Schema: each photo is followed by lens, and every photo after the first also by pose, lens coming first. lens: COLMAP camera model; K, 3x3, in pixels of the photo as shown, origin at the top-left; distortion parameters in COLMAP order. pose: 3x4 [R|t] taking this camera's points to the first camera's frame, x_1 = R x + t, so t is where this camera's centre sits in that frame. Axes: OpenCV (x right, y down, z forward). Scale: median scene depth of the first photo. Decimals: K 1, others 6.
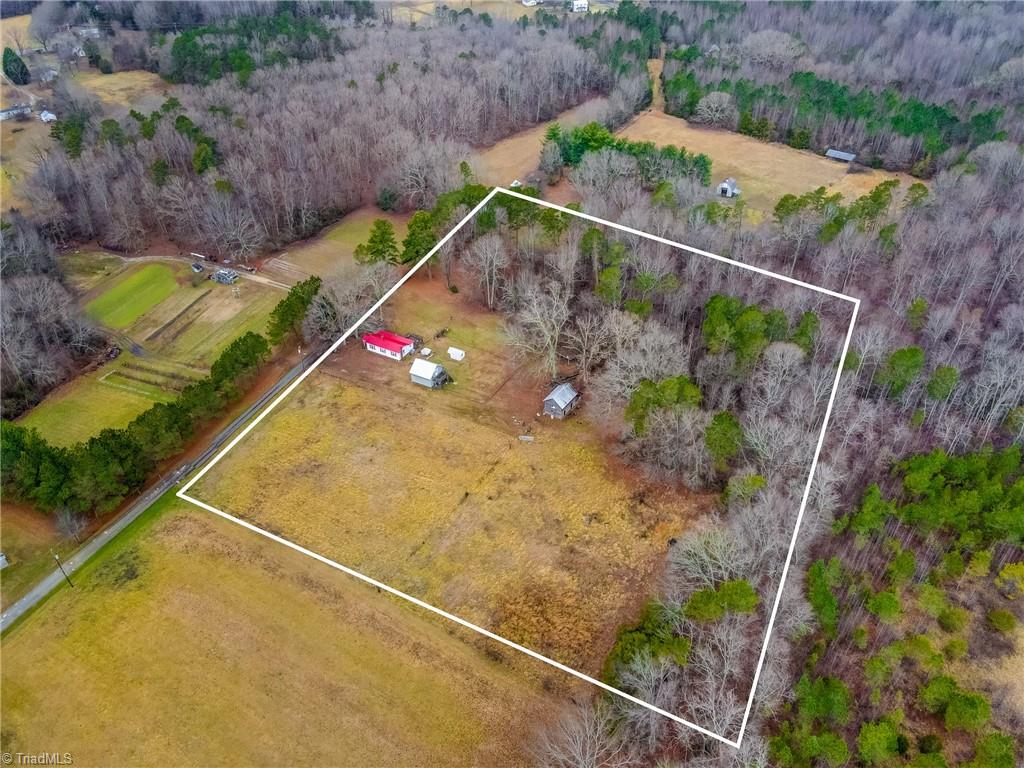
lens RADIAL K [[753.1, 0, 517.3], [0, 753.1, 382.0], [0, 0, 1]] dist [0.005009, 0.048124]
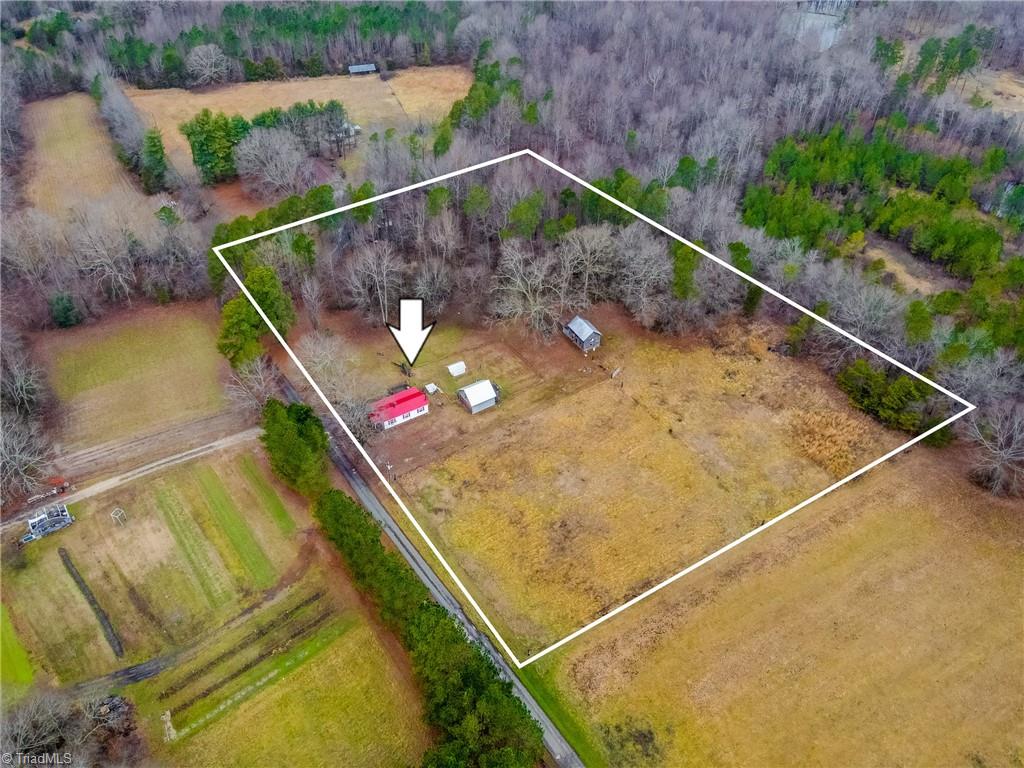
lens RADIAL K [[732.8, 0, 522.9], [0, 732.8, 403.7], [0, 0, 1]] dist [-0.000382, 0.078482]
pose [[0.480650, -0.592026, 0.646901, -0.651616], [0.518559, 0.786788, 0.334756, -0.263940], [-0.707158, 0.174555, 0.685170, 0.374228]]
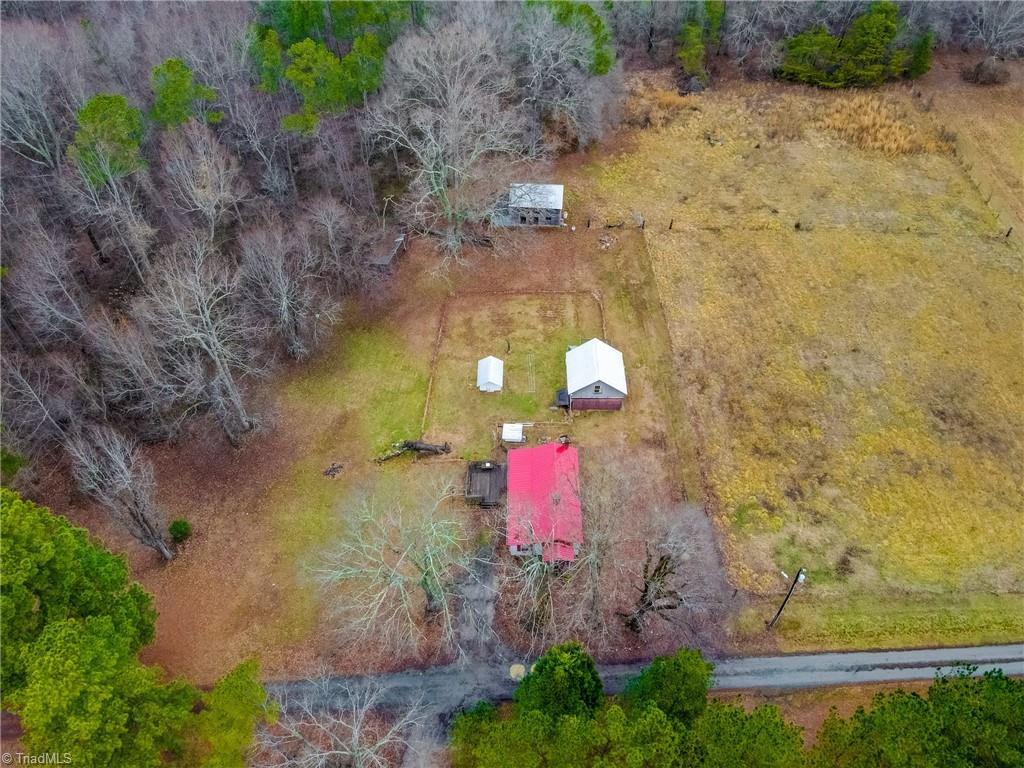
lens RADIAL K [[753.1, 0, 517.3], [0, 753.1, 382.0], [0, 0, 1]] dist [0.005009, 0.048124]
pose [[-0.470473, -0.656605, 0.589513, -0.361212], [0.531226, 0.322690, 0.783371, -0.384982], [-0.704595, 0.681720, 0.196989, 0.942189]]
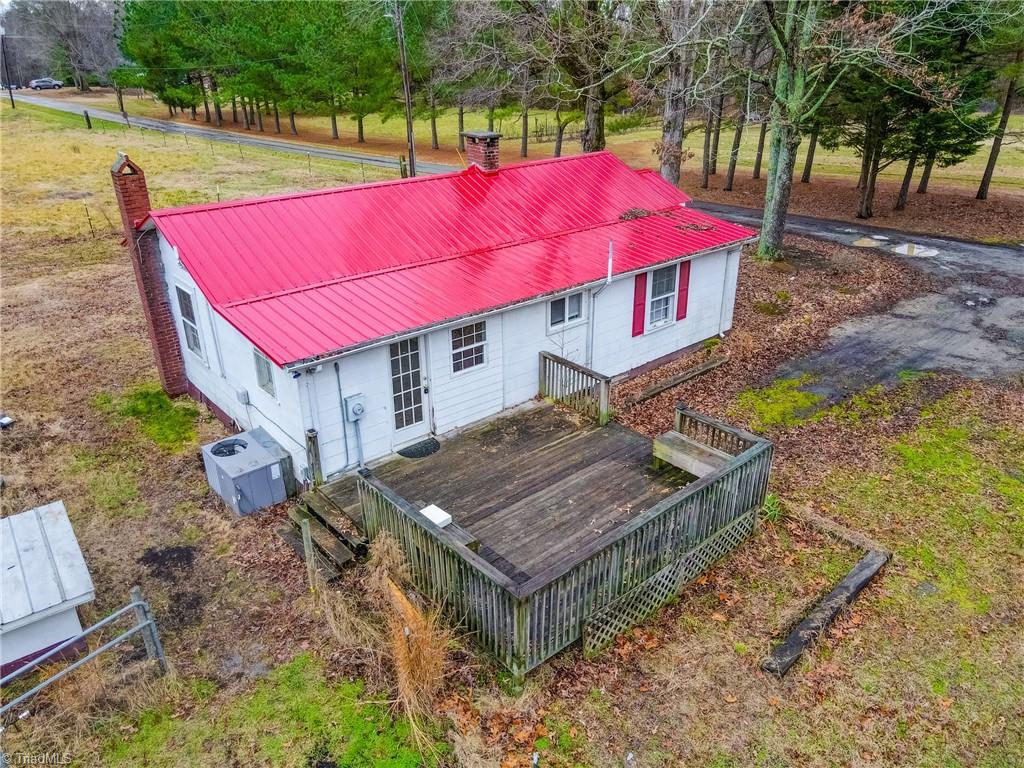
lens RADIAL K [[753.1, 0, 517.3], [0, 753.1, 382.0], [0, 0, 1]] dist [0.005009, 0.048124]
pose [[-0.356390, 0.383275, -0.852107, -0.104764], [-0.562445, 0.640235, 0.523216, -0.092539], [0.746084, 0.665732, -0.012602, 1.063661]]
